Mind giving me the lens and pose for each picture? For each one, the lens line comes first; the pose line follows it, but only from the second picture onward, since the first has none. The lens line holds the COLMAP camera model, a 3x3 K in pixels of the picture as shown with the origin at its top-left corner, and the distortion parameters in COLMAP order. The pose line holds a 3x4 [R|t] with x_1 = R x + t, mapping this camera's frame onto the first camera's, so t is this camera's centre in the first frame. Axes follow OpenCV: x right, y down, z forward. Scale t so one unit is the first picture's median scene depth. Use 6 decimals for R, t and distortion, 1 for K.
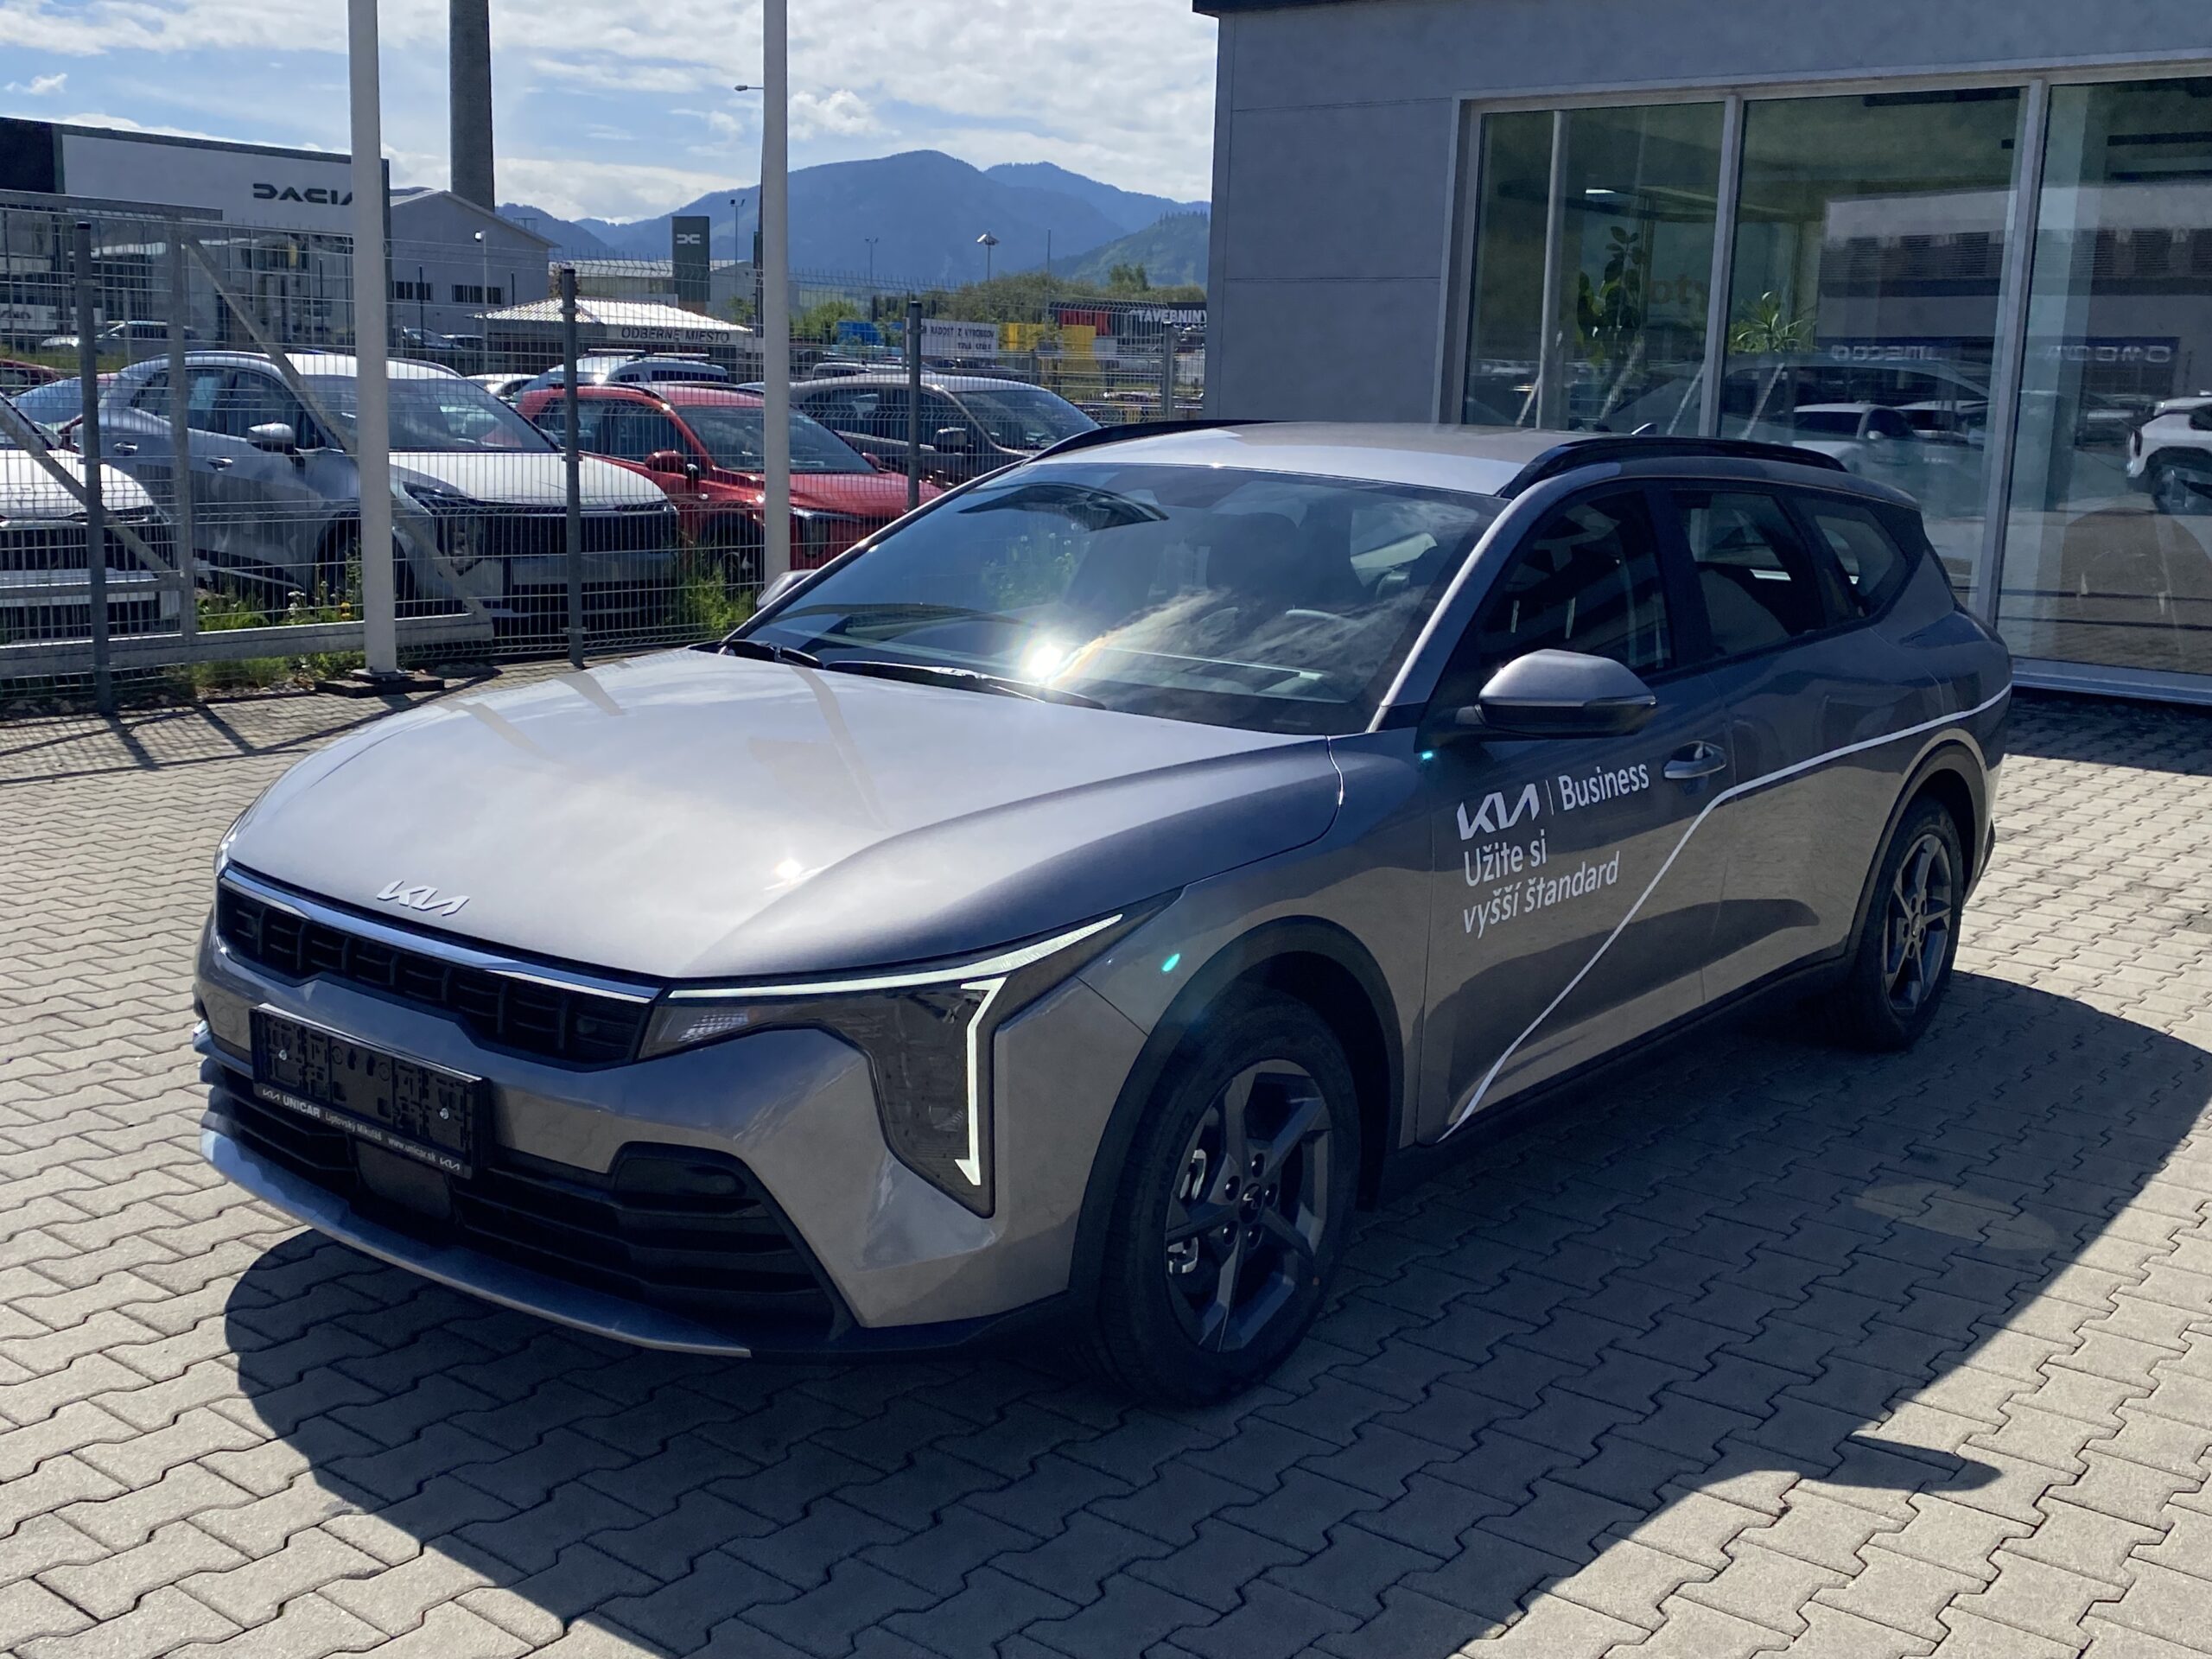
lens RADIAL K [[2328.5, 0, 1099.3], [0, 2328.5, 827.4], [0, 0, 1]] dist [0.143625, -0.373920]
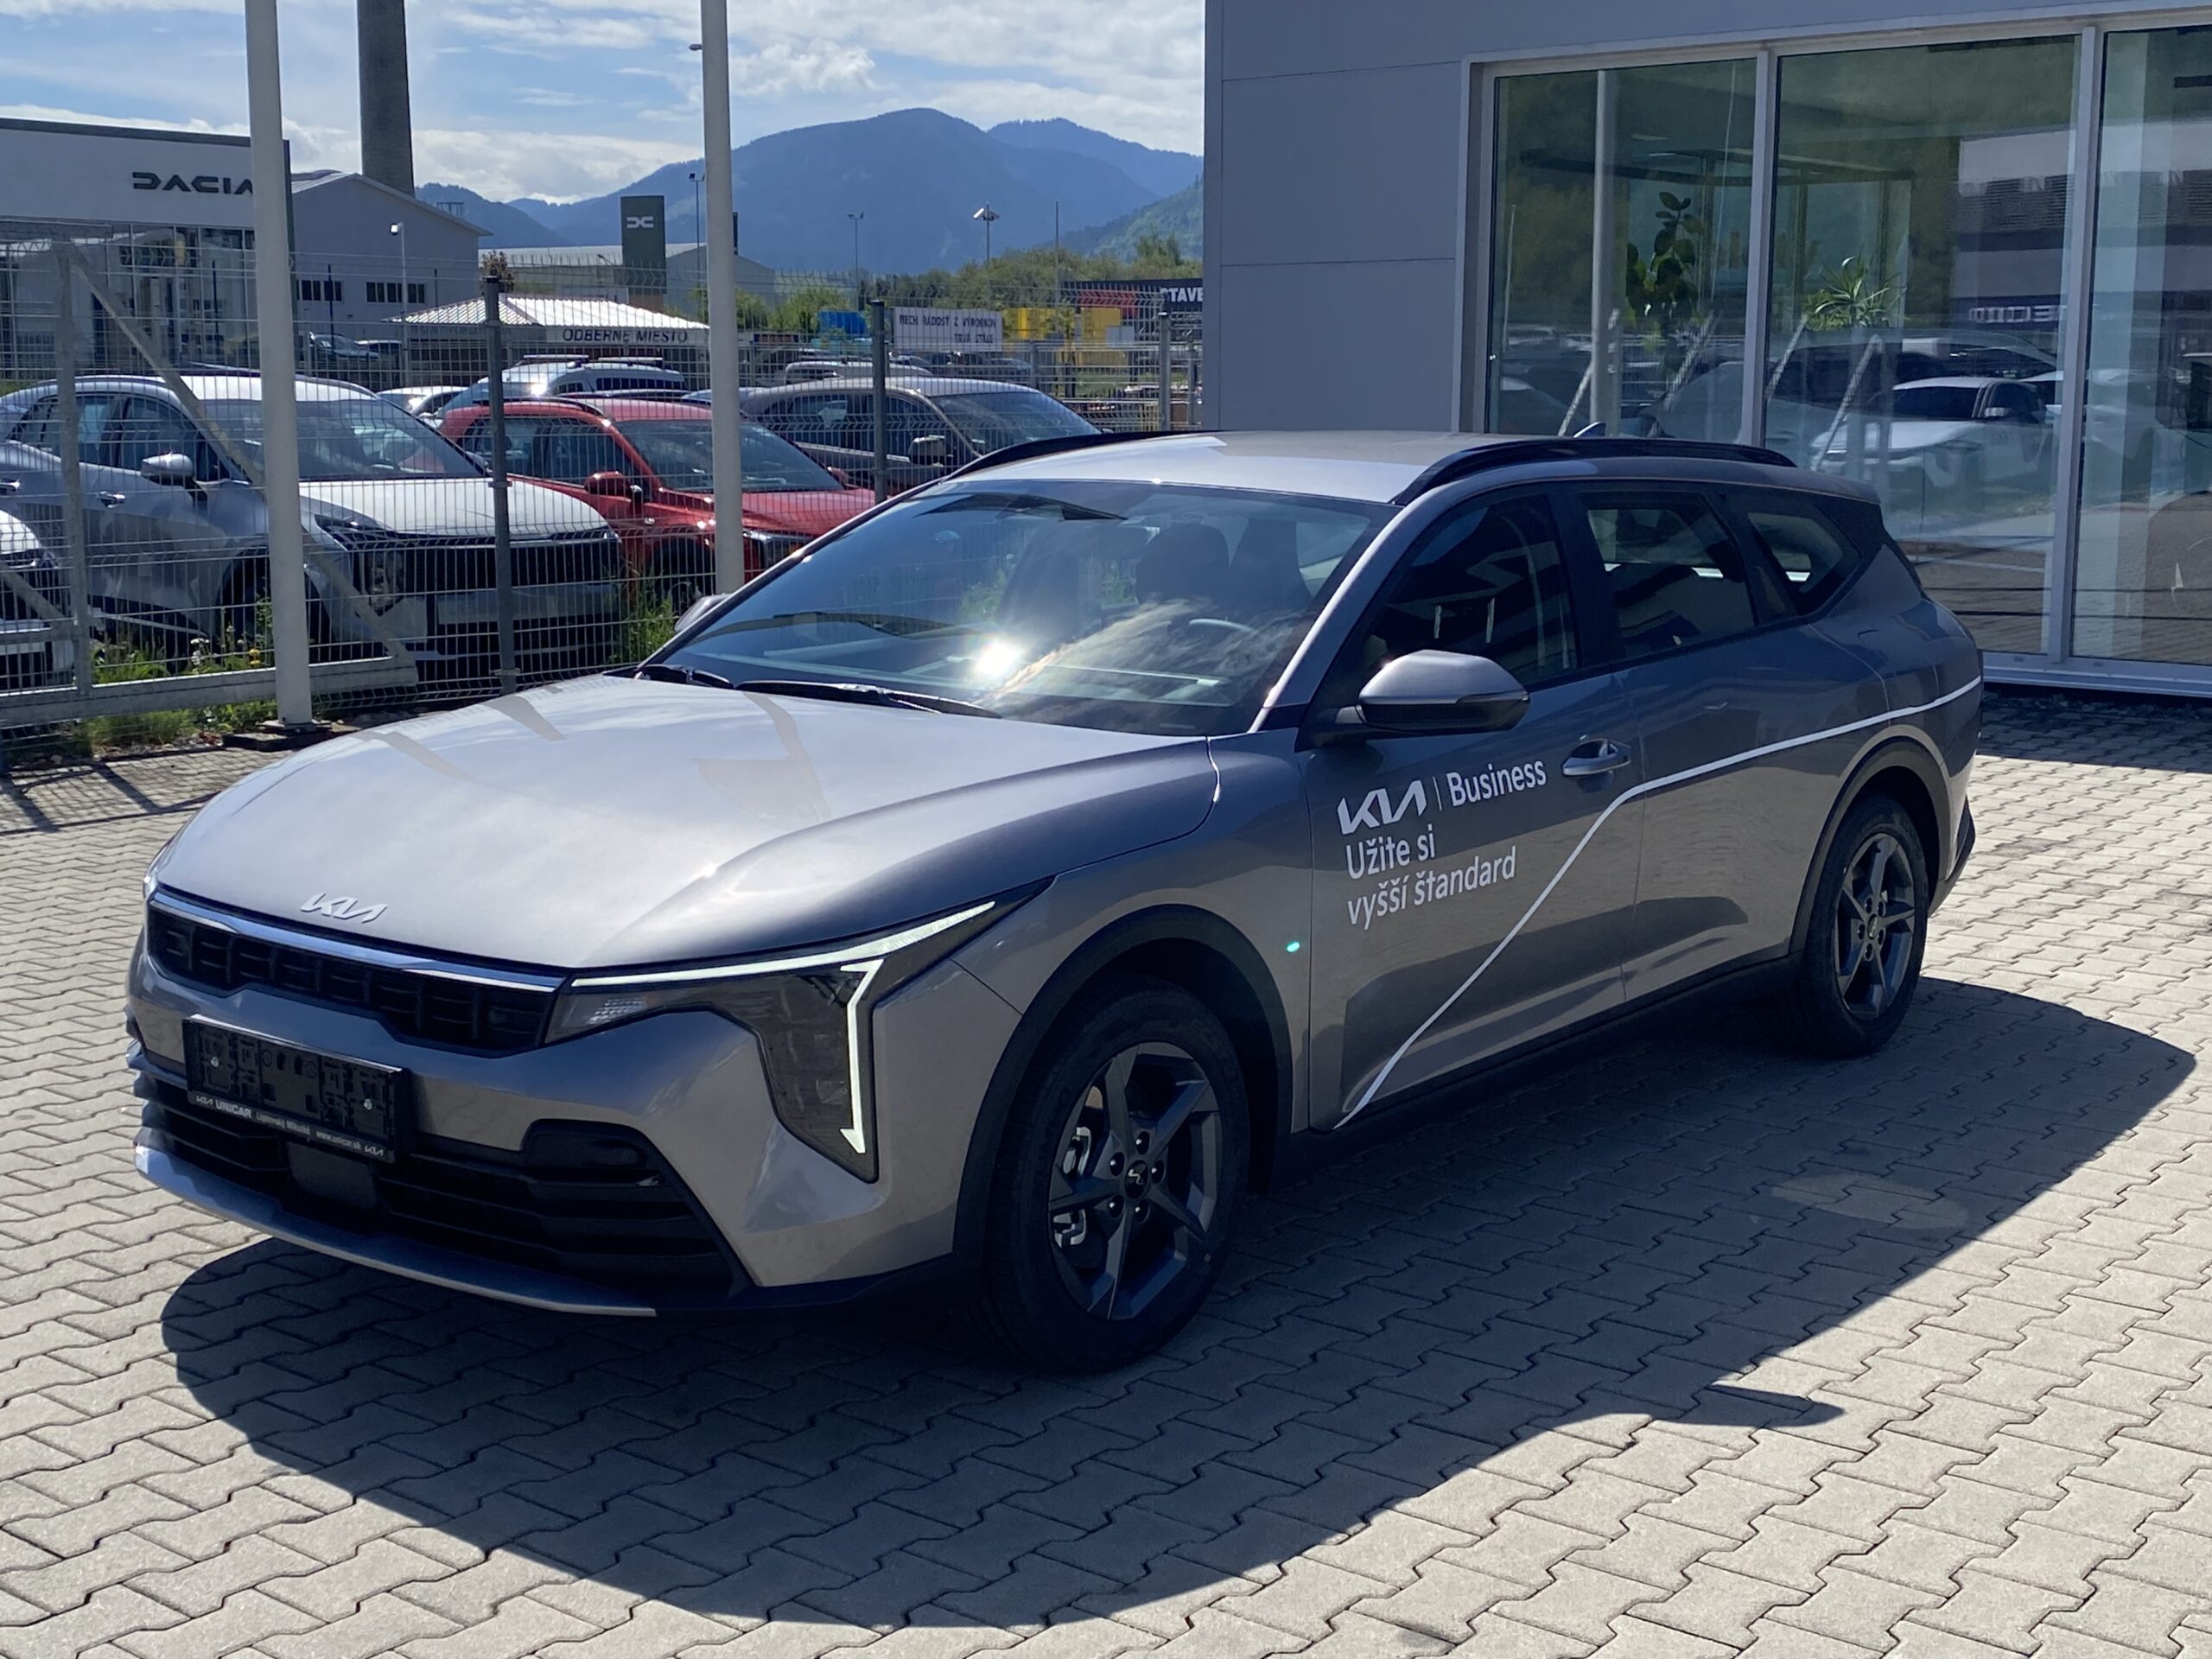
lens RADIAL K [[2717.4, 0, 1121.7], [0, 2717.4, 825.6], [0, 0, 1]] dist [0.180524, -0.540503]
pose [[0.999619, -0.027336, -0.003863, 0.055767], [0.027234, 0.999329, -0.024501, 0.025990], [0.004530, 0.024387, 0.999692, -0.193420]]
